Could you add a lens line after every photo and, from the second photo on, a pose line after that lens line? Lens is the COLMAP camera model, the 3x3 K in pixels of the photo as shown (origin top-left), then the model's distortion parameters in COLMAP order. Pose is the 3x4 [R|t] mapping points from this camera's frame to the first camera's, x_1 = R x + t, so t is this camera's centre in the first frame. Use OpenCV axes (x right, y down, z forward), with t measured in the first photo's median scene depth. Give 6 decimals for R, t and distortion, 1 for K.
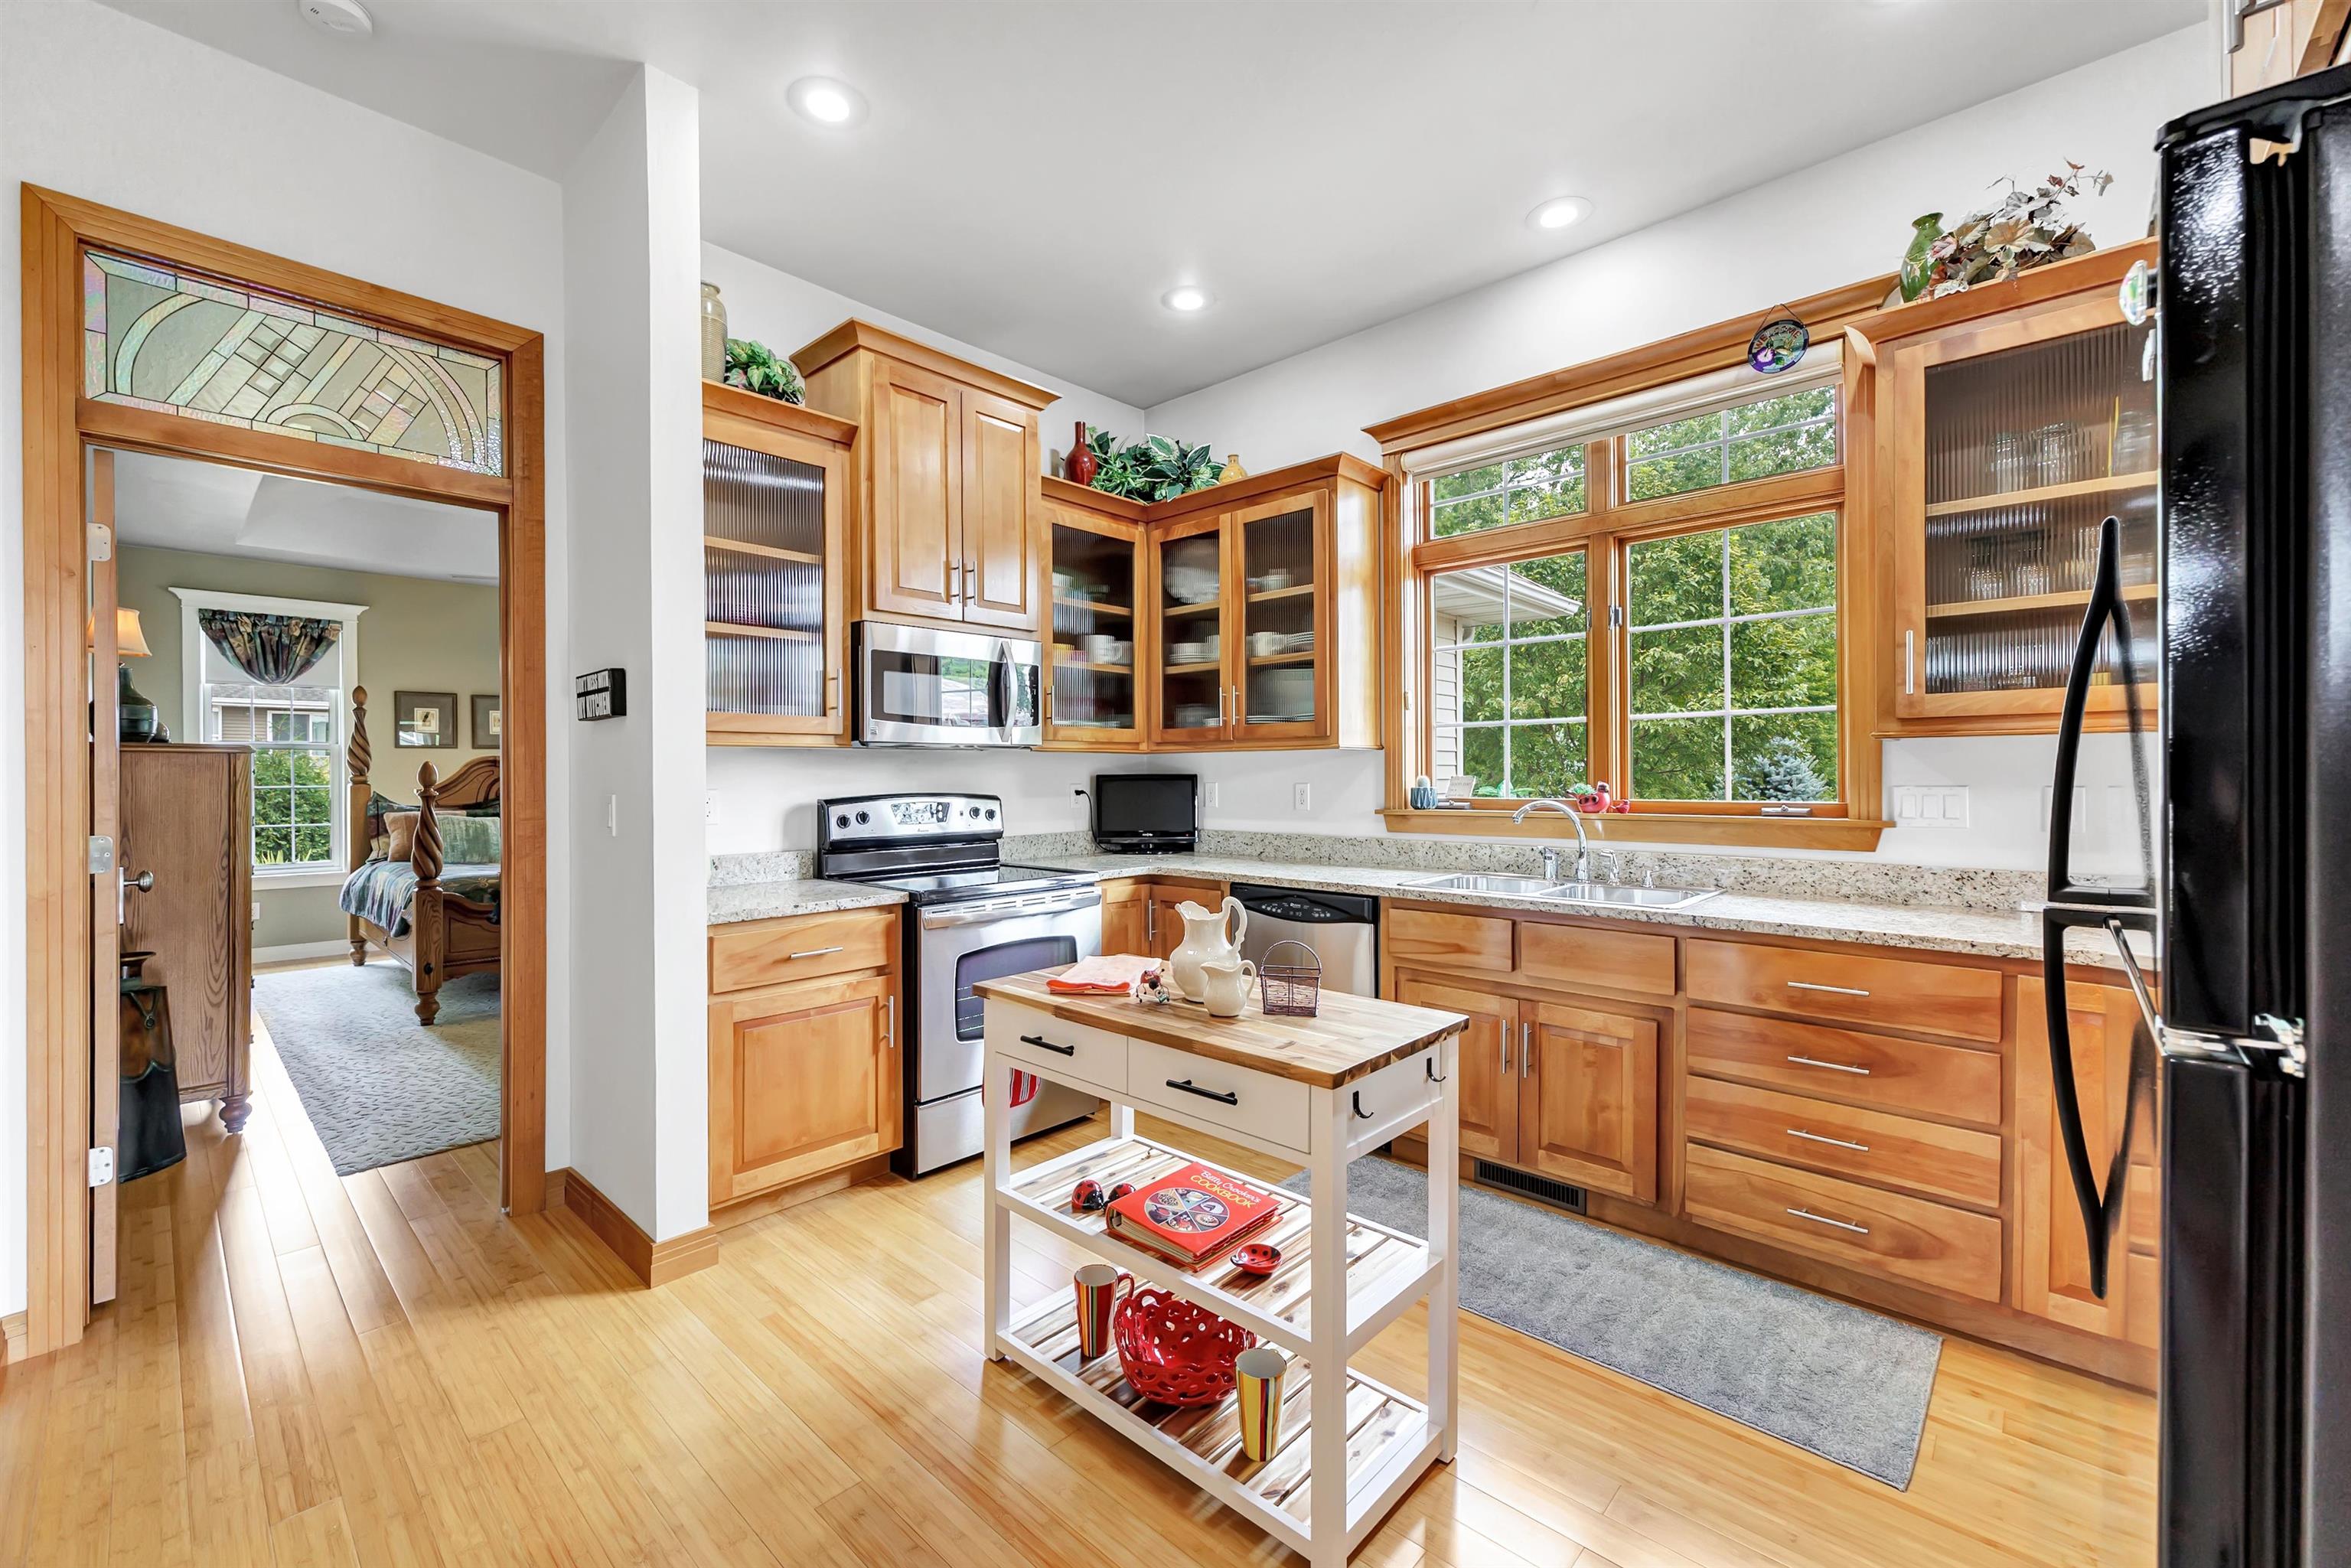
lens RADIAL K [[954.2, 0, 1156.8], [0, 954.2, 778.1], [0, 0, 1]] dist [-0.000615, 0.000072]
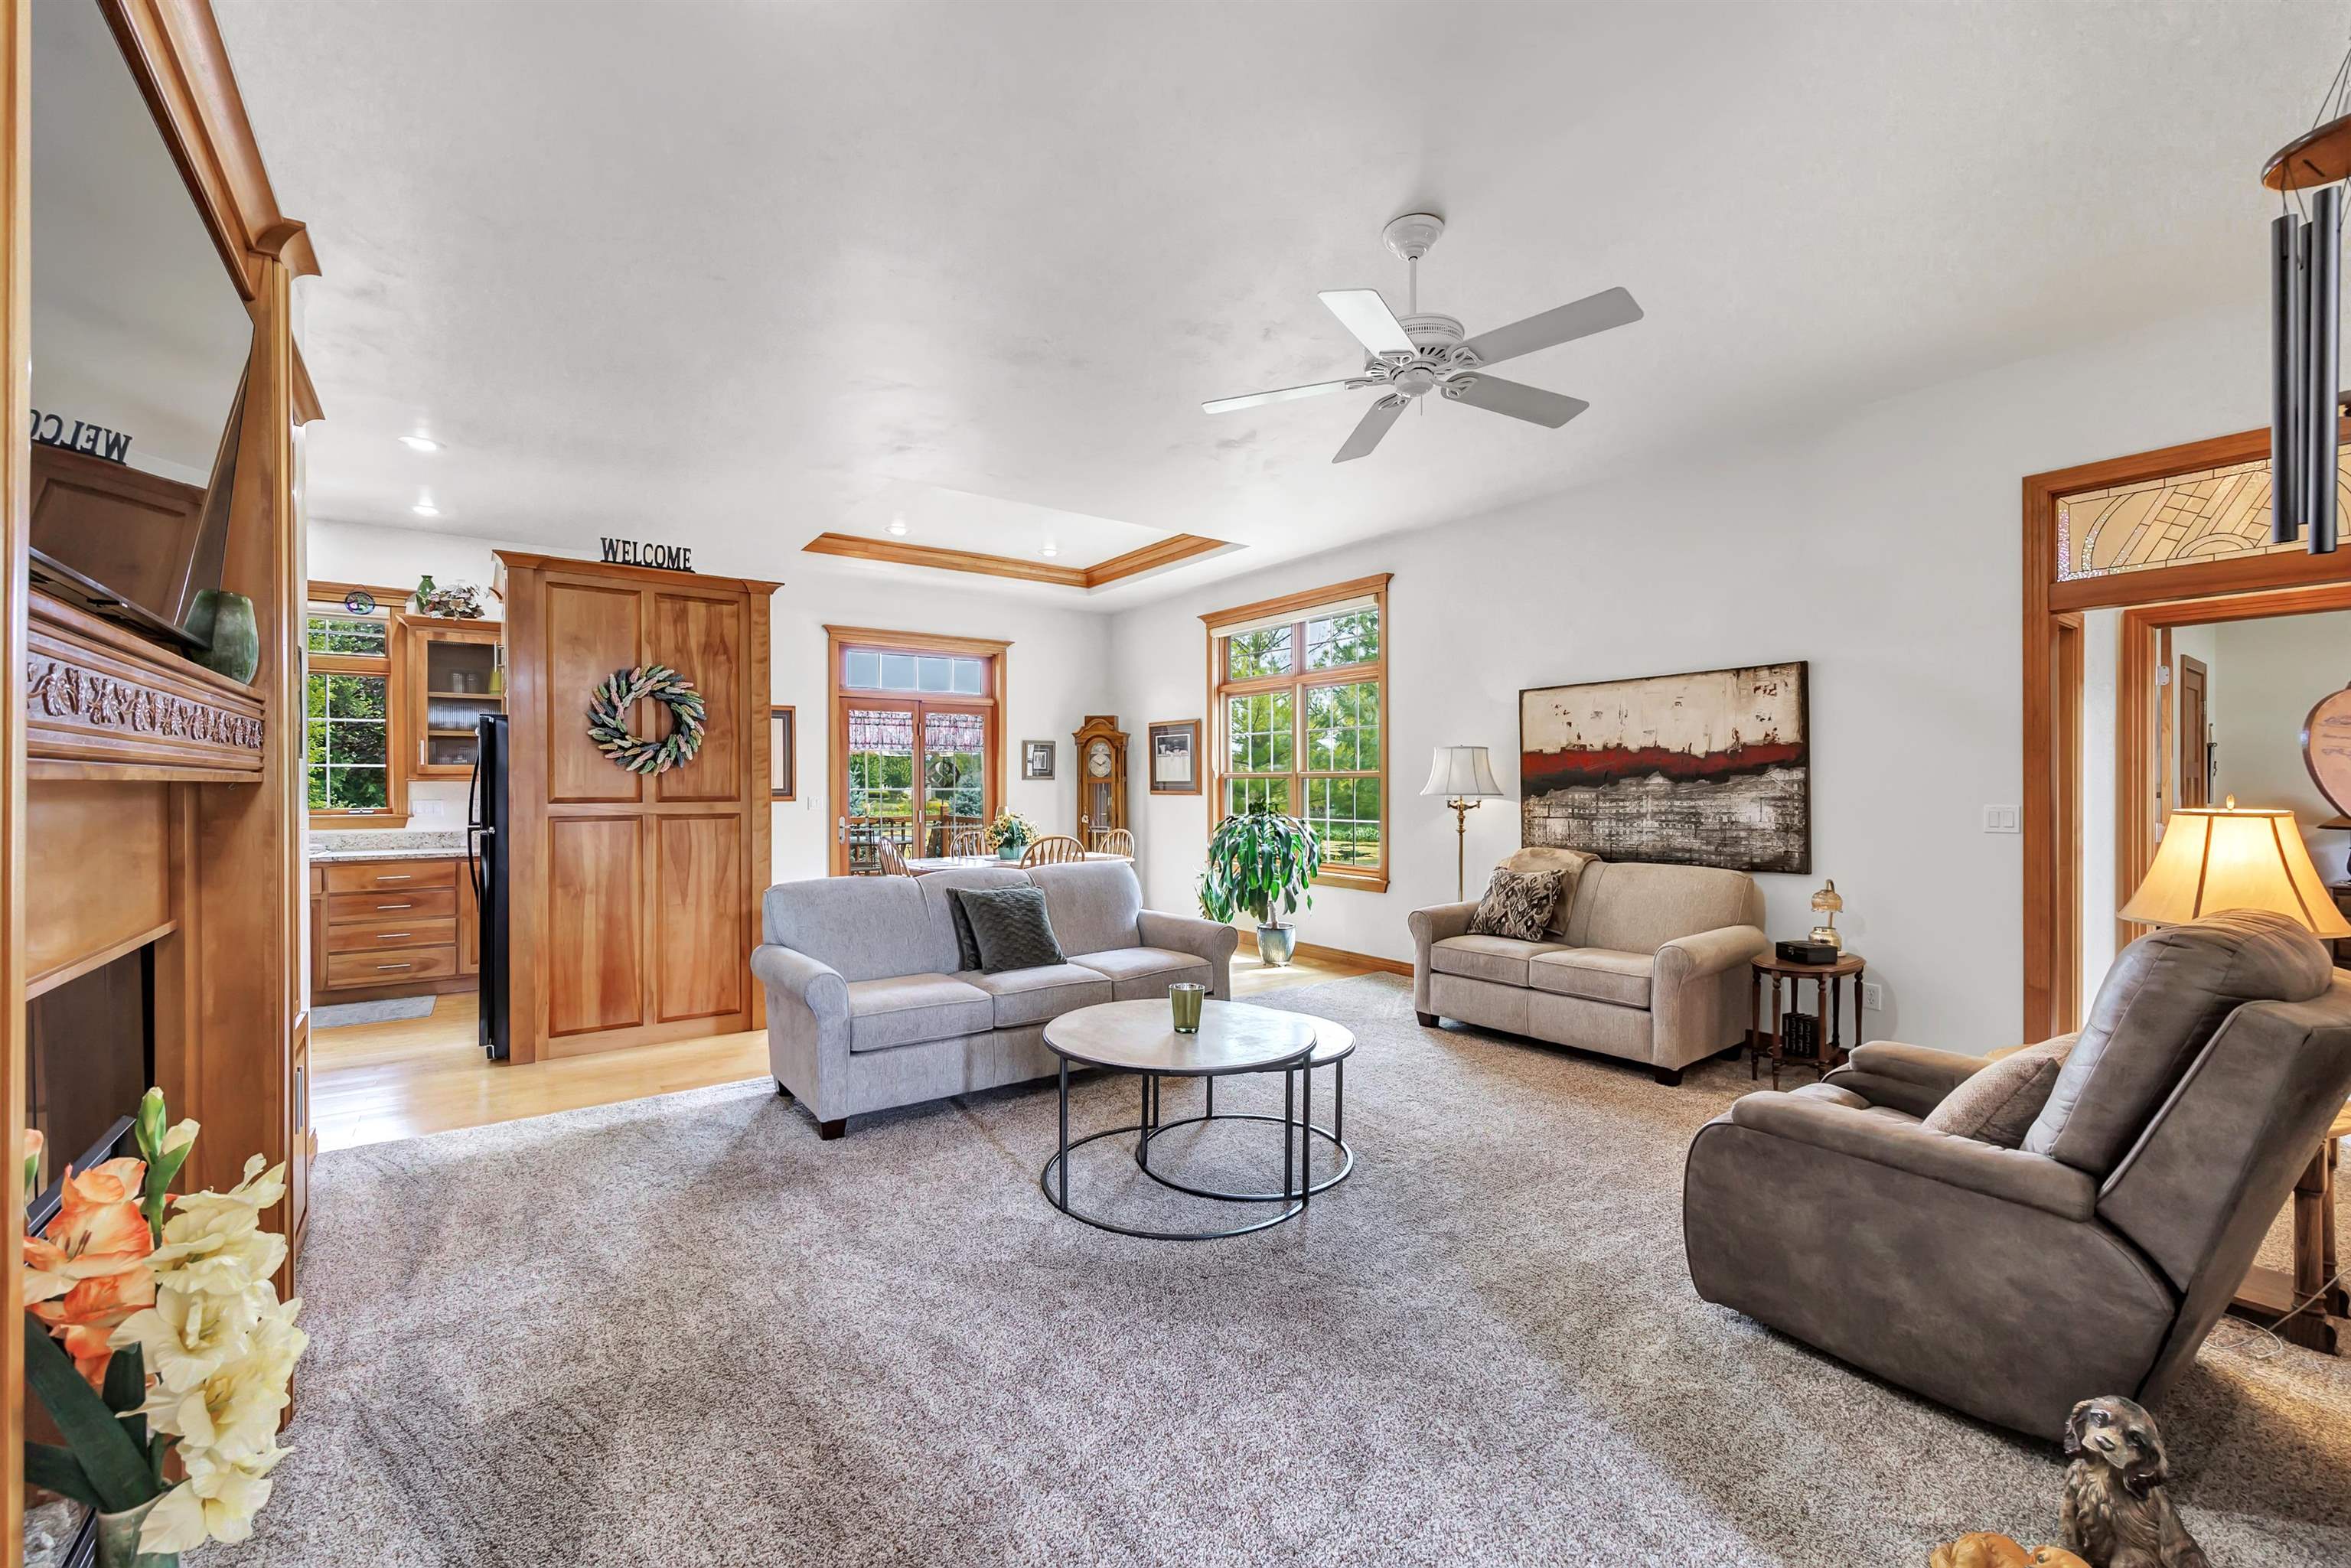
lens RADIAL K [[954.2, 0, 1156.8], [0, 954.2, 778.1], [0, 0, 1]] dist [-0.000615, 0.000072]
pose [[0.191156, 0.012075, 0.981485, -1.155283], [0.009983, 0.999849, -0.014245, 0.004702], [-0.981509, 0.012521, 0.191006, -1.224186]]
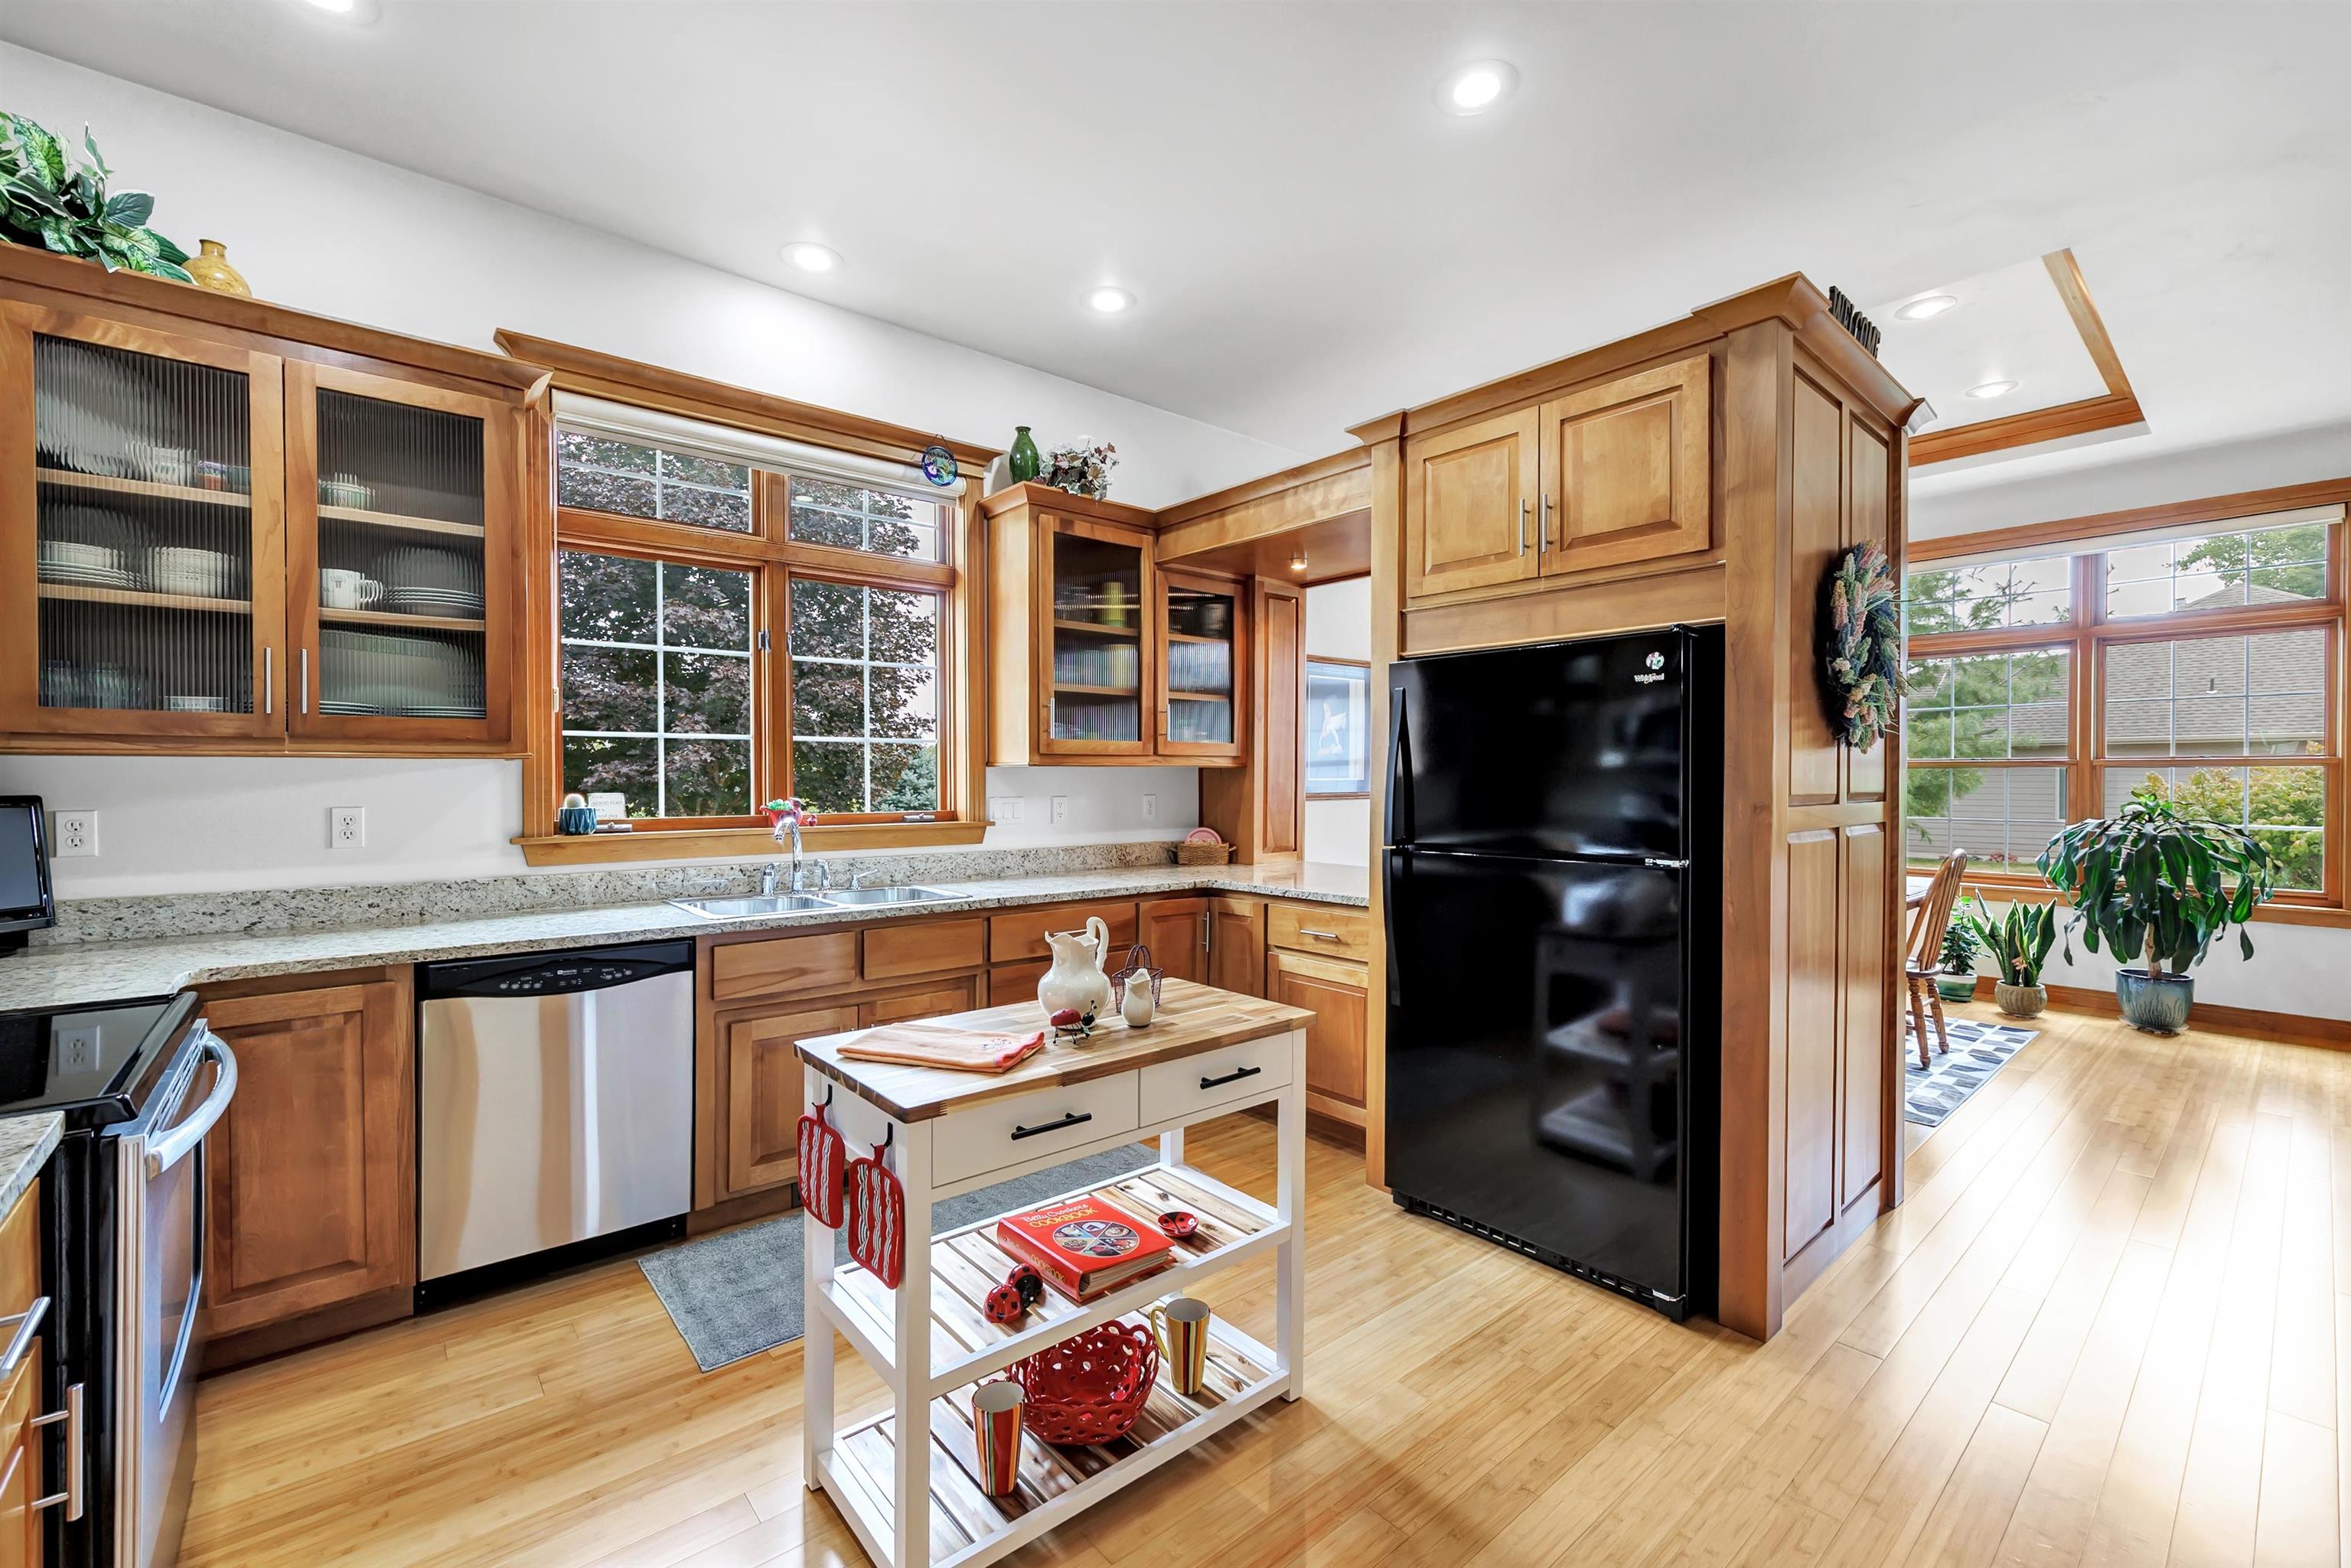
lens RADIAL K [[961.5, 0, 1139.6], [0, 961.5, 788.8], [0, 0, 1]] dist [-0.011756, -0.000130]
pose [[0.129536, -0.005312, 0.991561, -0.628135], [0.005845, 0.999972, 0.004594, -0.010016], [-0.991558, 0.005200, 0.129563, 0.550810]]
